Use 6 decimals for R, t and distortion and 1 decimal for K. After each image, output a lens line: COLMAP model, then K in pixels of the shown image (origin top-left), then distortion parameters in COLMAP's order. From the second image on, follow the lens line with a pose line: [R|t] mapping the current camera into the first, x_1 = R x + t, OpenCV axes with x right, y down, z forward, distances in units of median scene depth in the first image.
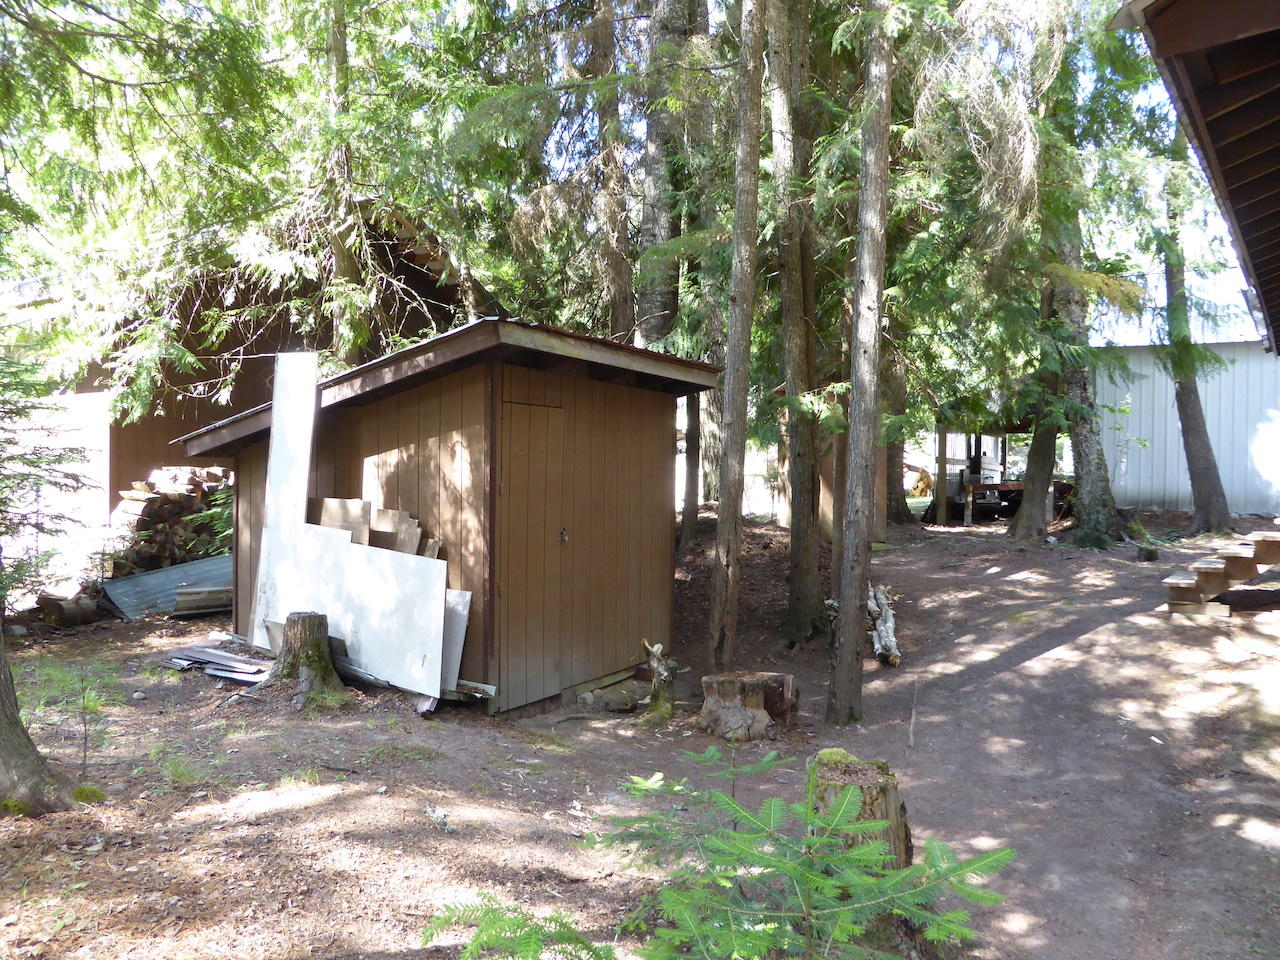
lens RADIAL K [[923.6, 0, 642.0], [0, 923.6, 478.6], [0, 0, 1]] dist [-0.001365, 0.000664]
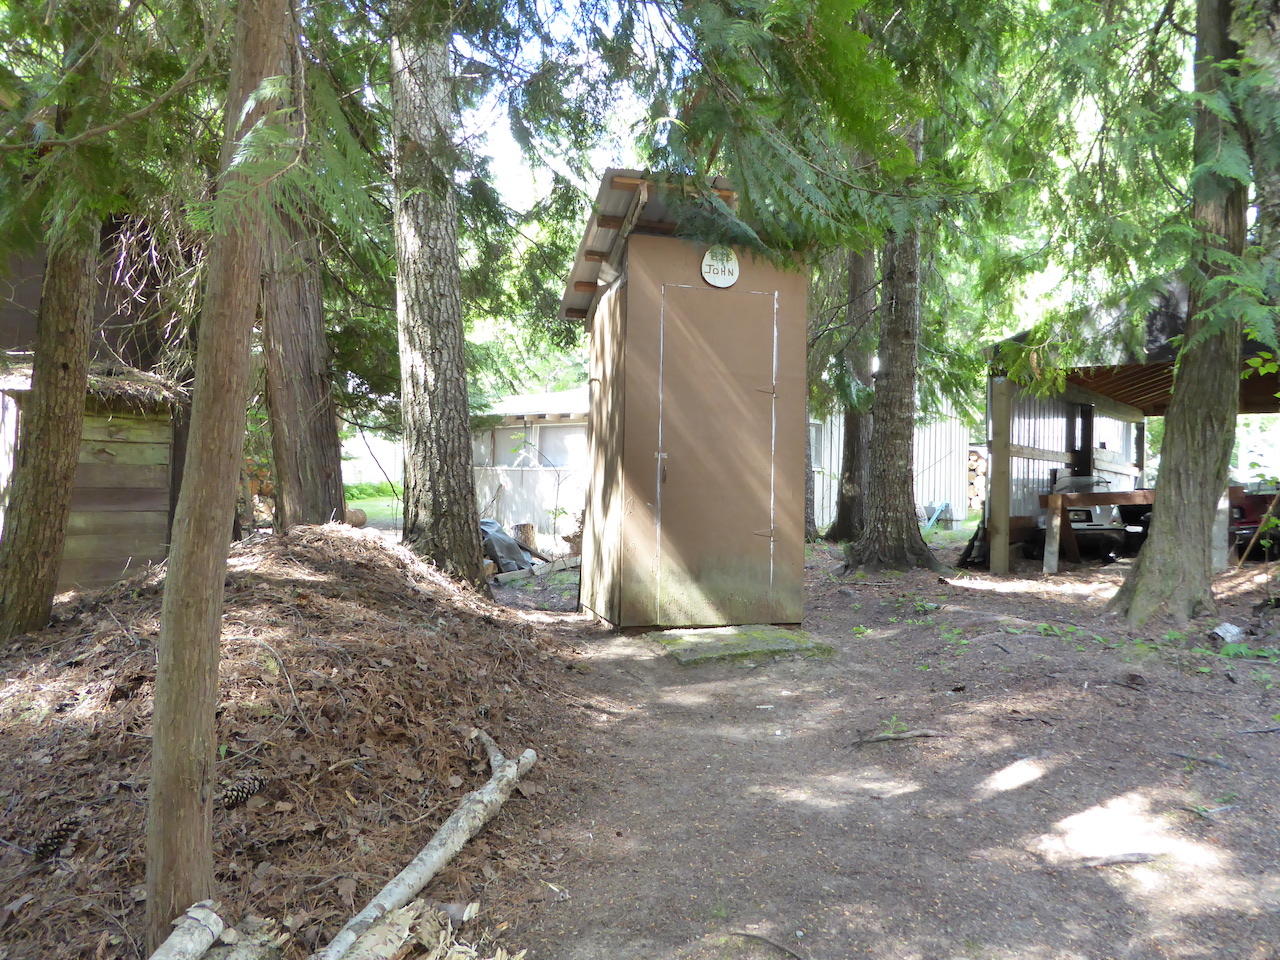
lens RADIAL K [[923.6, 0, 637.5], [0, 923.6, 483.4], [0, 0, 1]] dist [-0.001365, 0.000664]
pose [[0.989472, 0.001325, -0.144720, 0.195080], [-0.003093, 0.999923, -0.011993, 0.007326], [0.144693, 0.012314, 0.989400, 0.444840]]
